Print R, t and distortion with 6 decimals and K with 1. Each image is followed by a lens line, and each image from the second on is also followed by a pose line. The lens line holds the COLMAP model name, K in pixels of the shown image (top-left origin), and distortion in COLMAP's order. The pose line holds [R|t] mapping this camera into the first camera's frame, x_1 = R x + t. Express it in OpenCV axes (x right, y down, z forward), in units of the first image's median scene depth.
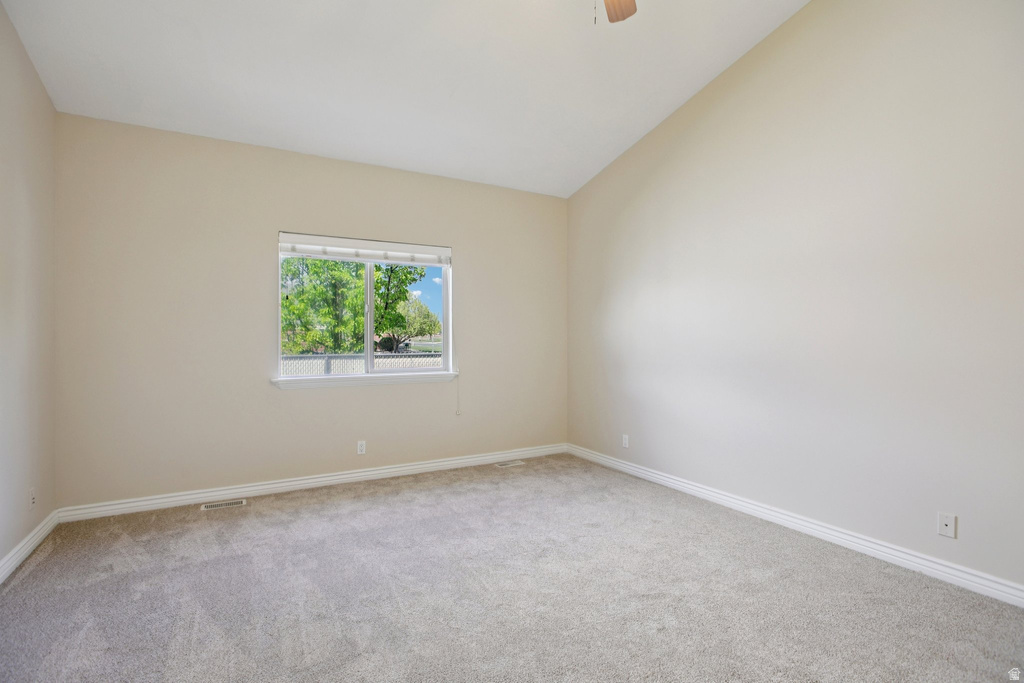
lens RADIAL K [[482.2, 0, 509.6], [0, 482.2, 337.7], [0, 0, 1]] dist [-0.052602, 0.023439]
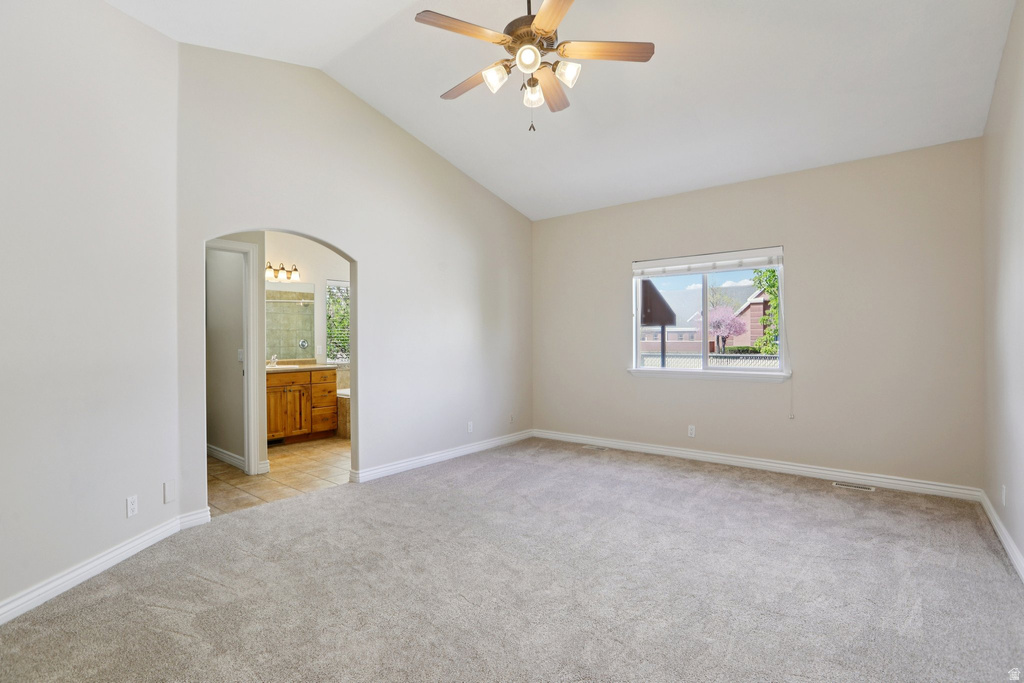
lens RADIAL K [[485.1, 0, 512.0], [0, 485.1, 341.5], [0, 0, 1]] dist [-0.053639, 0.028890]
pose [[0.365934, 0.003711, -0.930633, 0.680177], [0.004246, 0.999975, 0.005657, -0.002243], [0.930631, -0.006022, 0.365909, 0.157330]]
